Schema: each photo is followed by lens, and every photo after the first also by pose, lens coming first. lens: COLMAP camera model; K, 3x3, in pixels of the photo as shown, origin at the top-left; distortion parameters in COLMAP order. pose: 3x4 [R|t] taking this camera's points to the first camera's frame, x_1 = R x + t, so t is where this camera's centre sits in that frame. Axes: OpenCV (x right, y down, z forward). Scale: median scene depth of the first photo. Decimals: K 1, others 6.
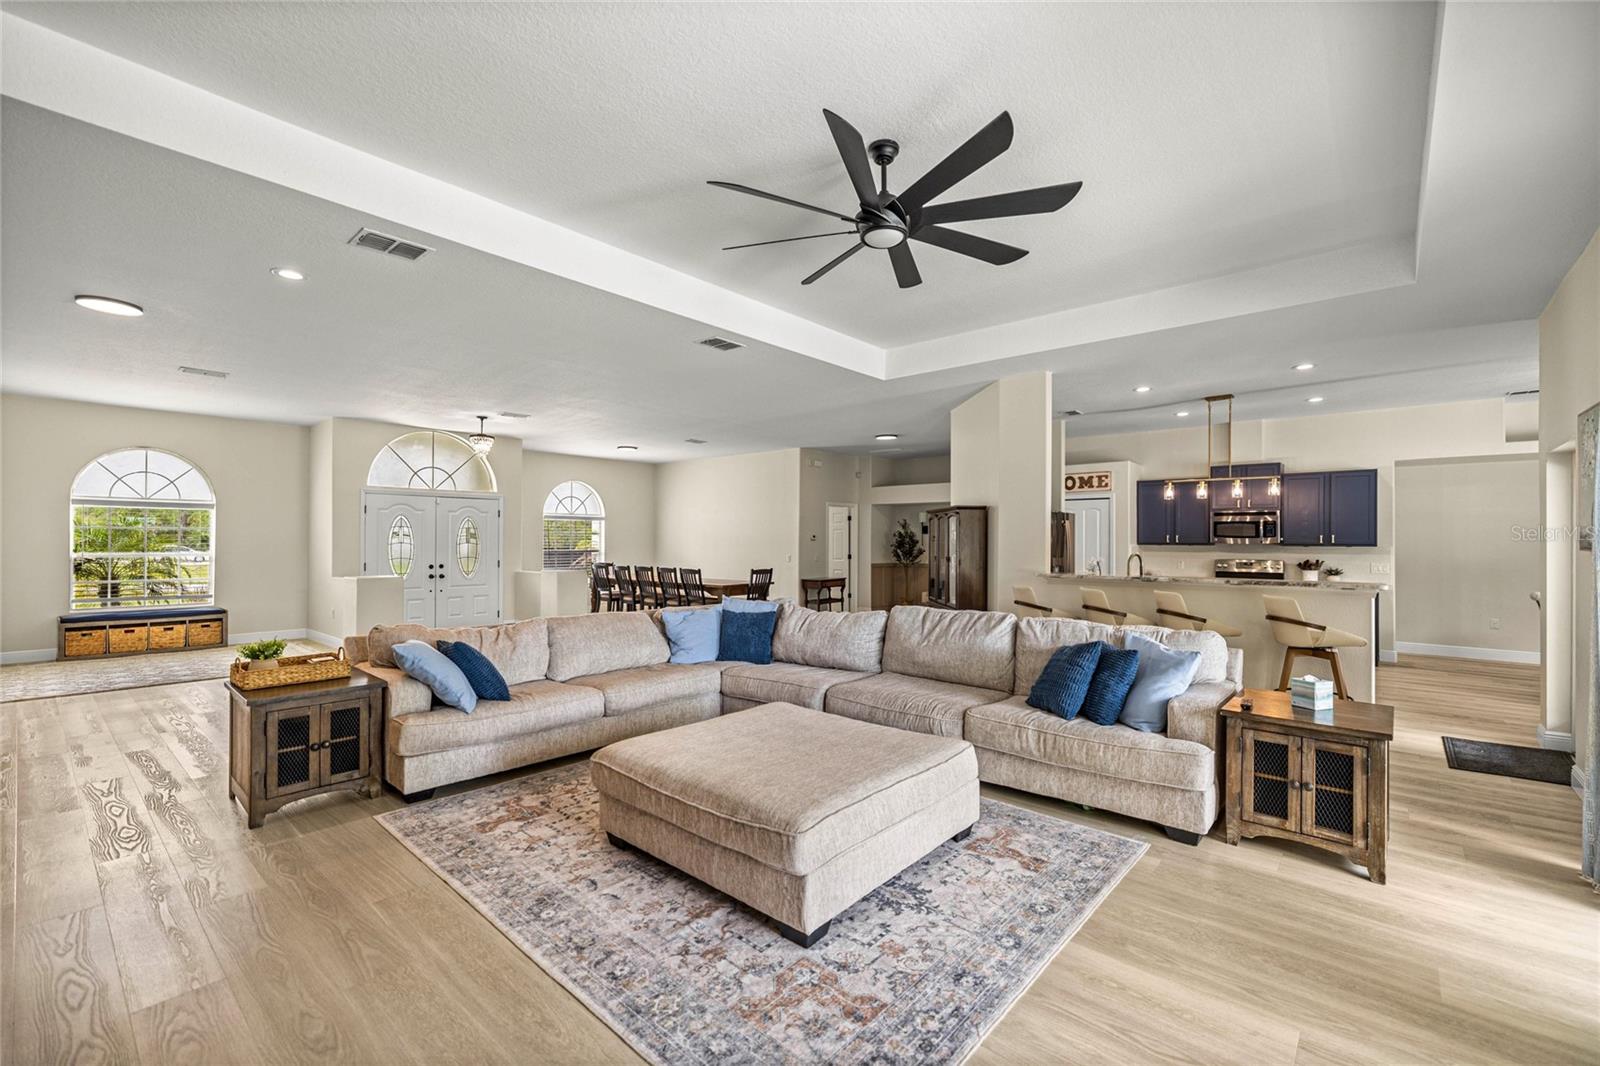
lens RADIAL K [[679.4, 0, 792.0], [0, 679.4, 534.9], [0, 0, 1]] dist [0.003116, -0.000146]
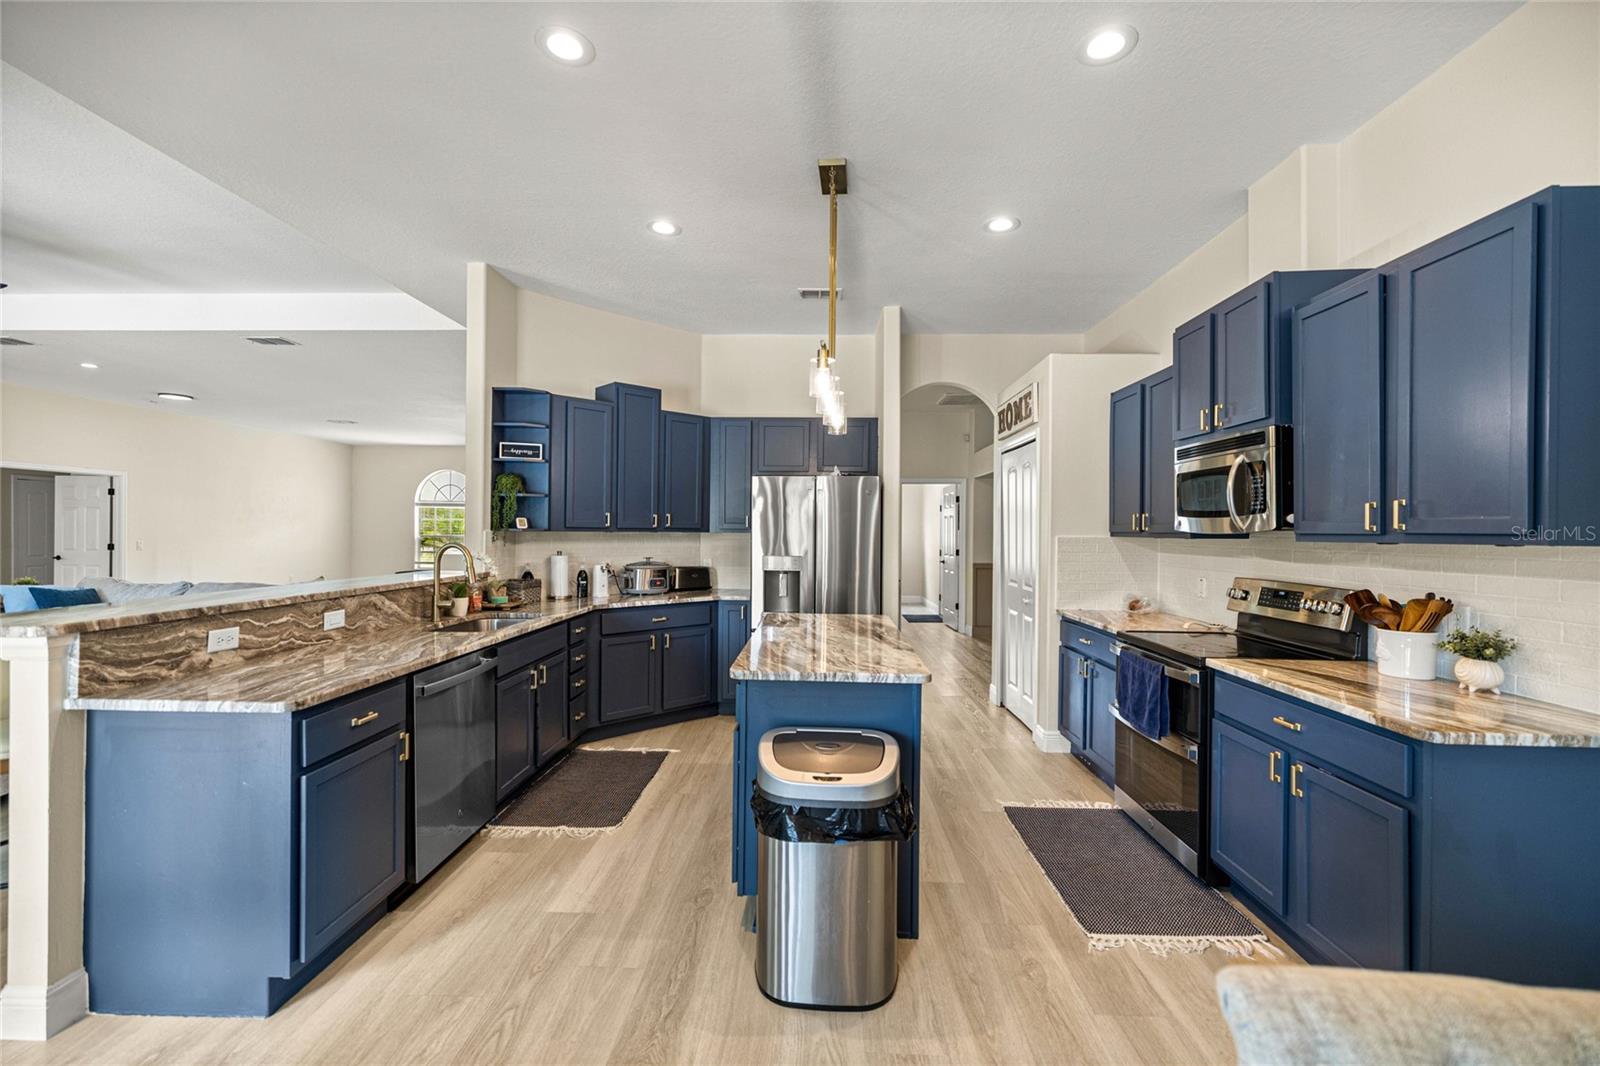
lens RADIAL K [[679.4, 0, 793.6], [0, 679.4, 529.1], [0, 0, 1]] dist [0.003116, -0.000146]
pose [[0.623025, 0.000802, -0.782202, 1.375257], [-0.000463, 1.000000, 0.000657, 0.019025], [0.782202, -0.000047, 0.623025, 1.063079]]
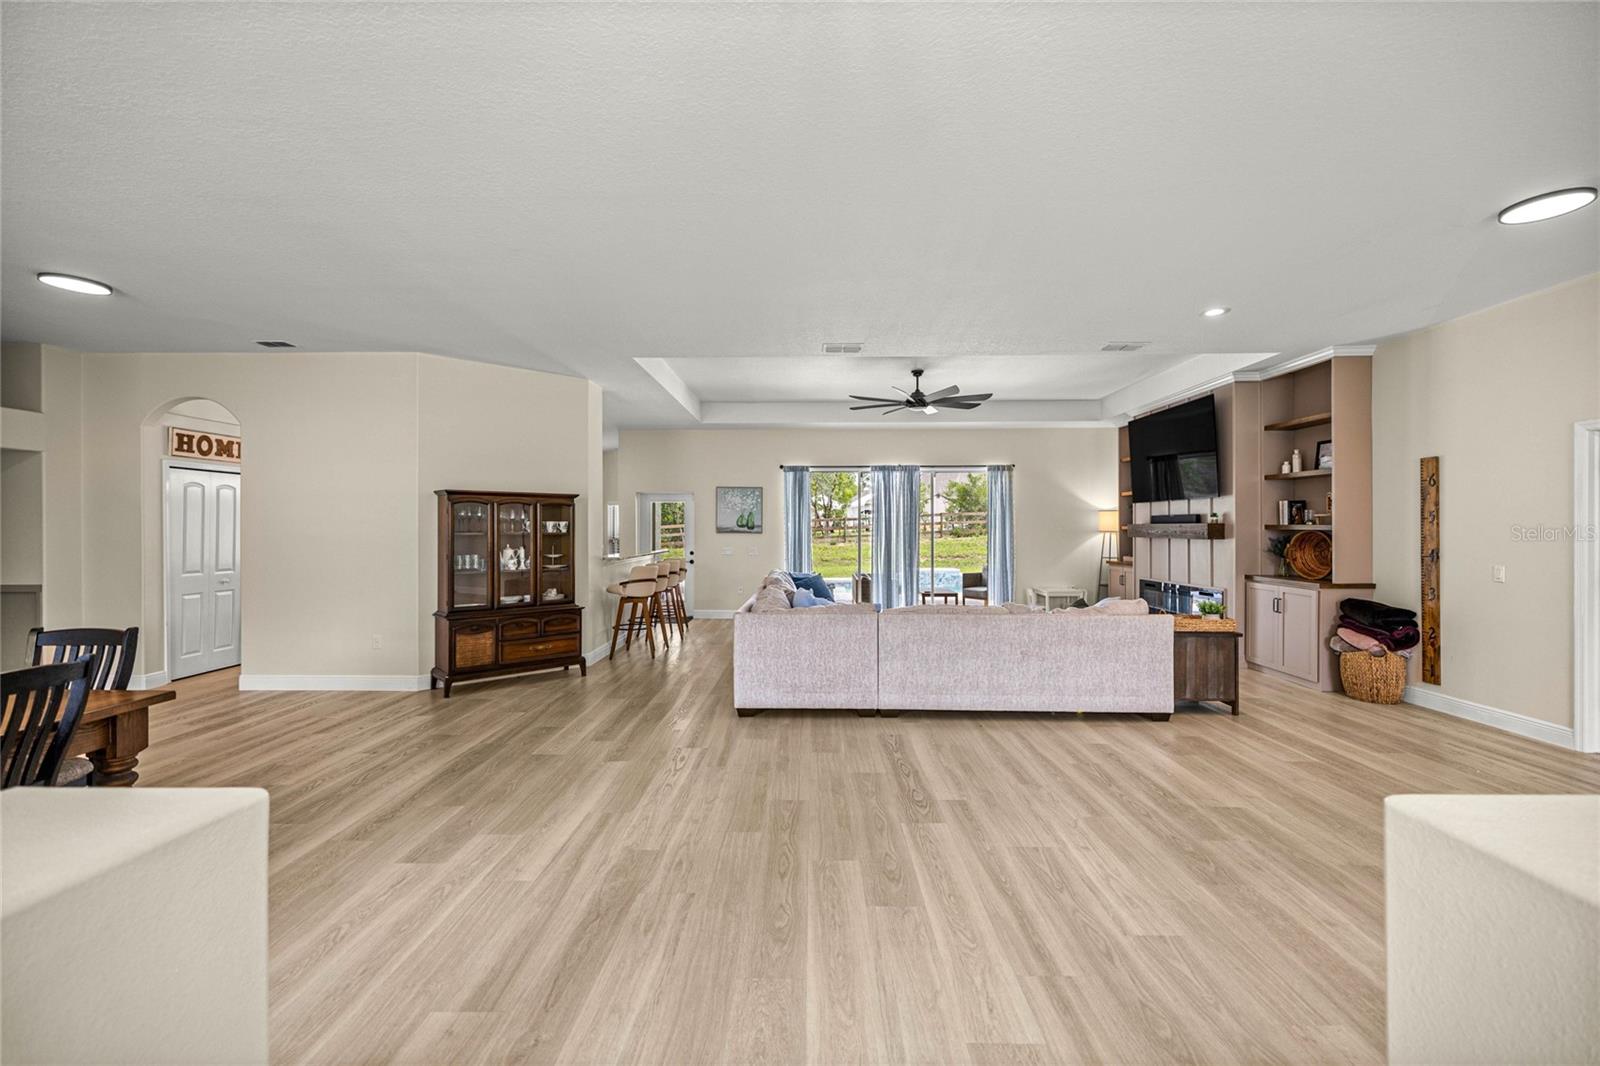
lens RADIAL K [[679.4, 0, 802.3], [0, 679.4, 532.9], [0, 0, 1]] dist [0.003116, -0.000146]
pose [[-0.645261, -0.007946, 0.763921, -0.971097], [-0.006936, 0.999966, 0.004542, 0.007498], [-0.763930, -0.002368, -0.645294, 1.899160]]
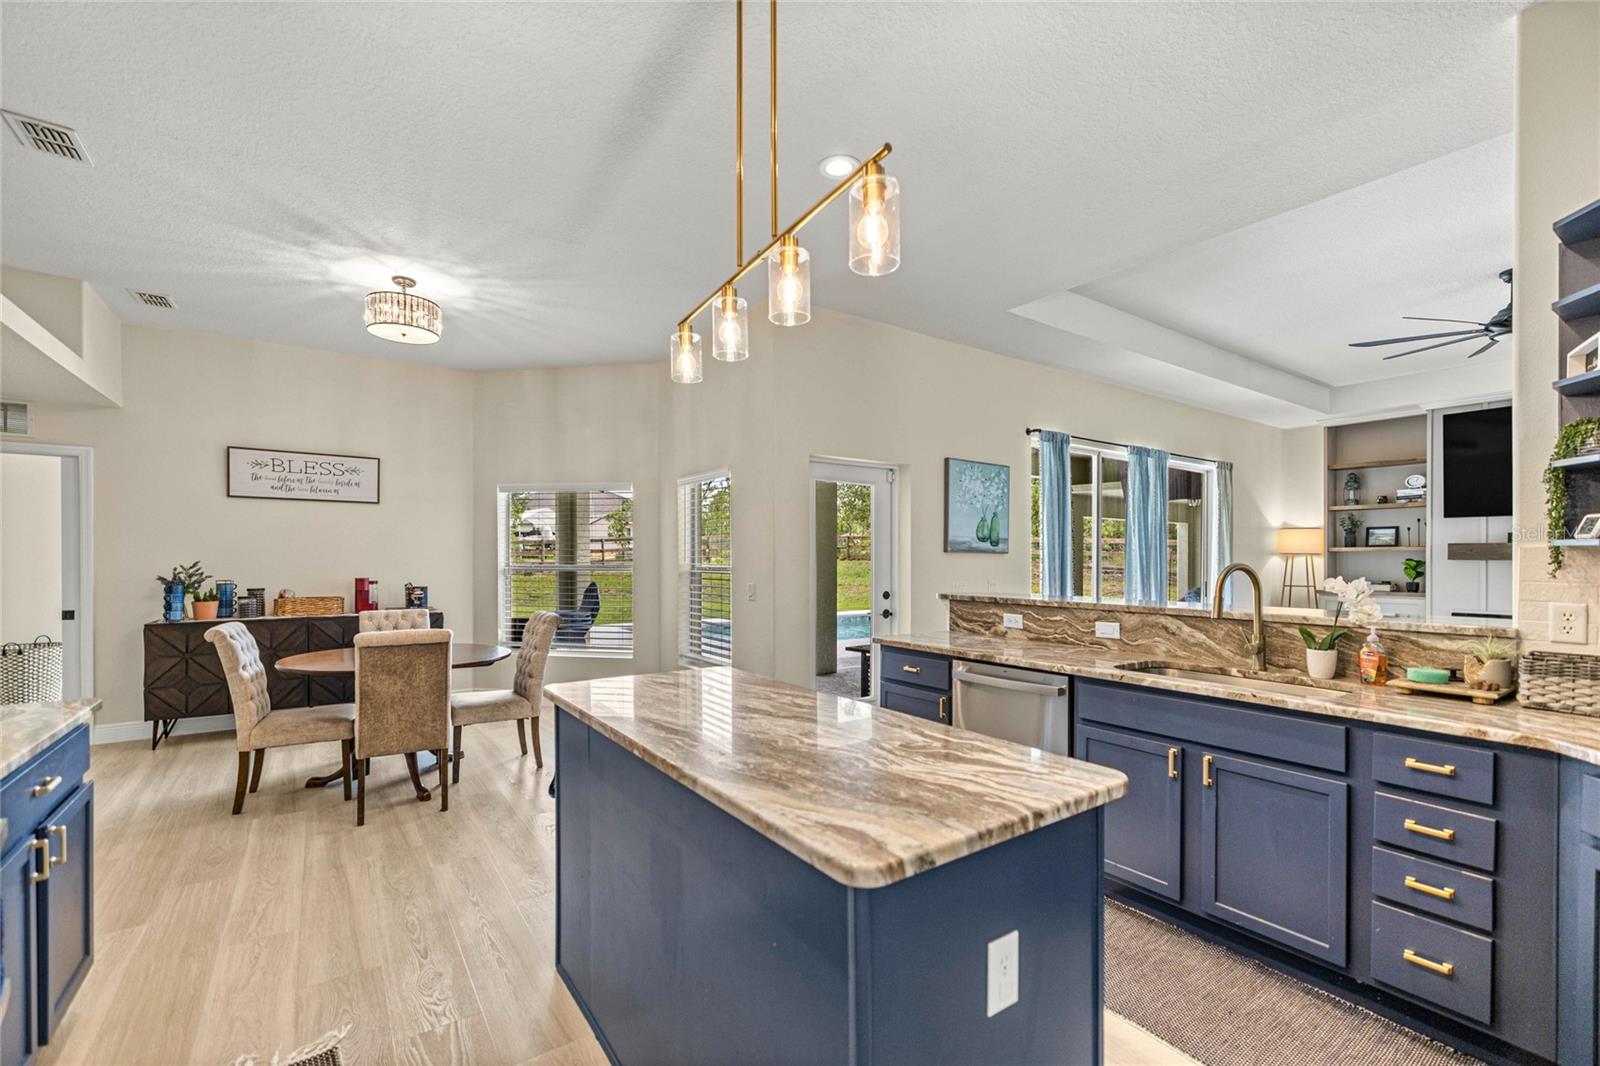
lens RADIAL K [[679.4, 0, 785.9], [0, 679.4, 560.8], [0, 0, 1]] dist [0.003116, -0.000146]
pose [[-0.971499, -0.008323, 0.236897, 0.841204], [-0.008460, 0.999964, 0.000441, 0.033007], [-0.236892, -0.001575, -0.971535, 1.789827]]
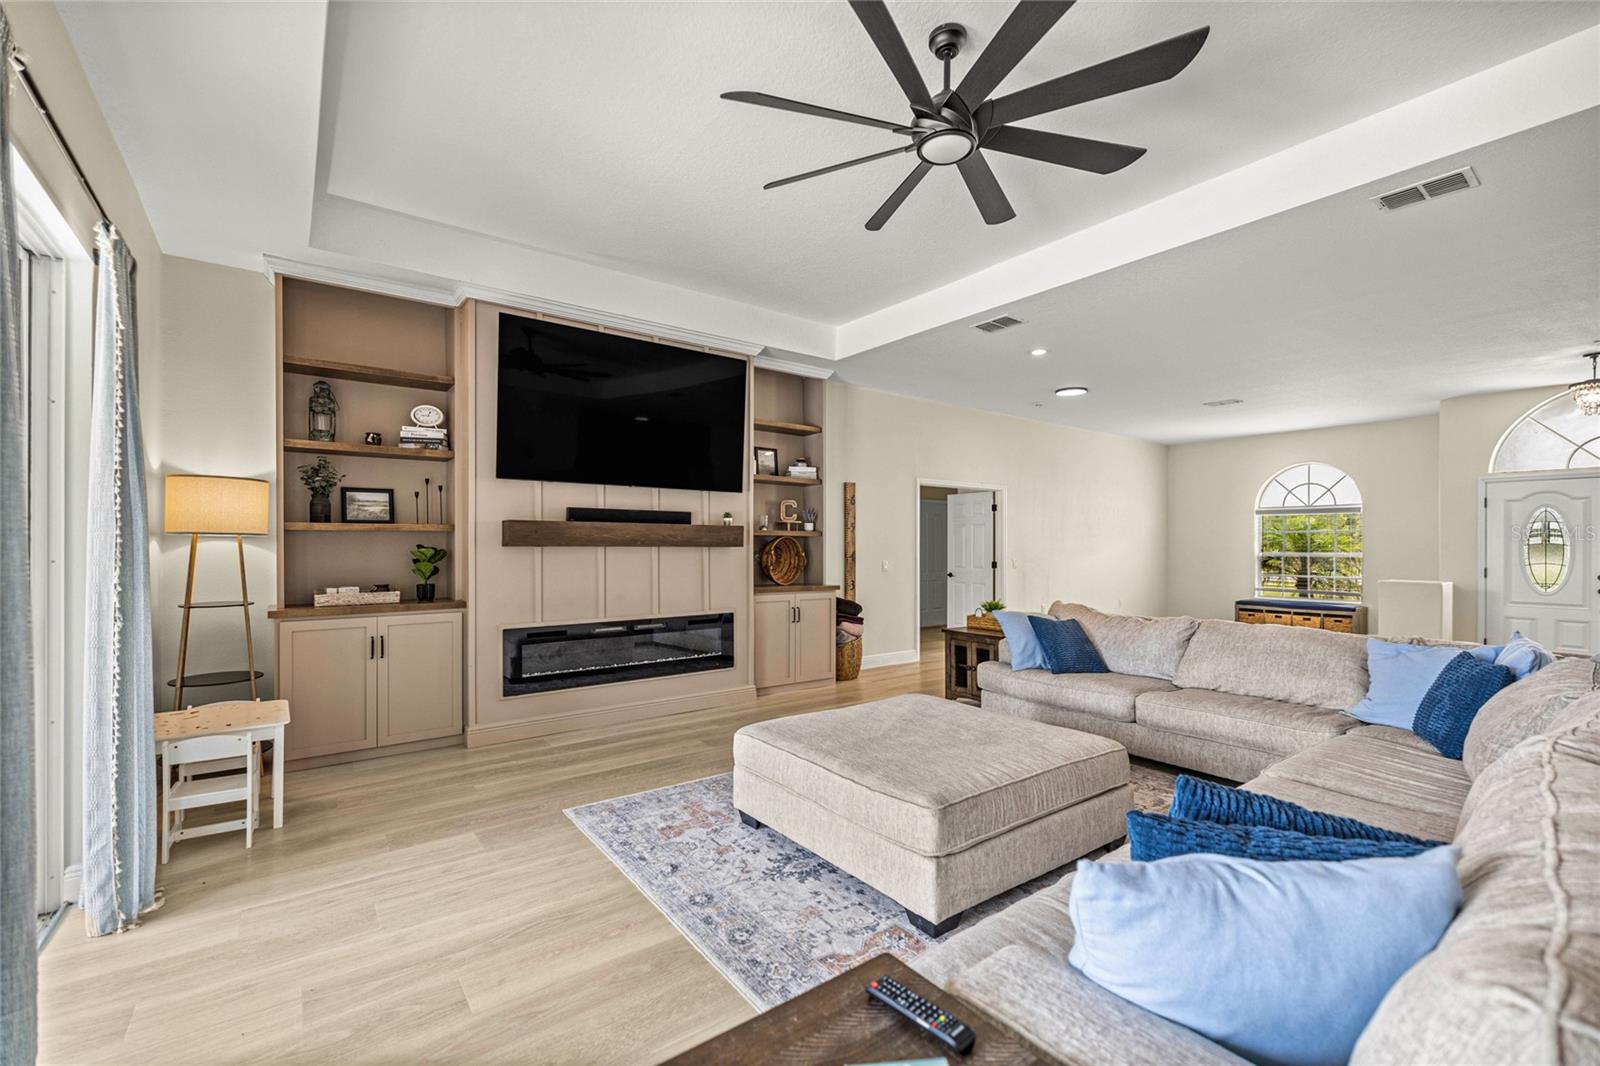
lens RADIAL K [[679.4, 0, 800.5], [0, 679.4, 540.7], [0, 0, 1]] dist [0.003116, -0.000146]
pose [[-0.204179, -0.011805, -0.978862, 0.623469], [0.005789, 0.999895, -0.013266, 0.026573], [0.978916, -0.008375, -0.204090, 0.645231]]
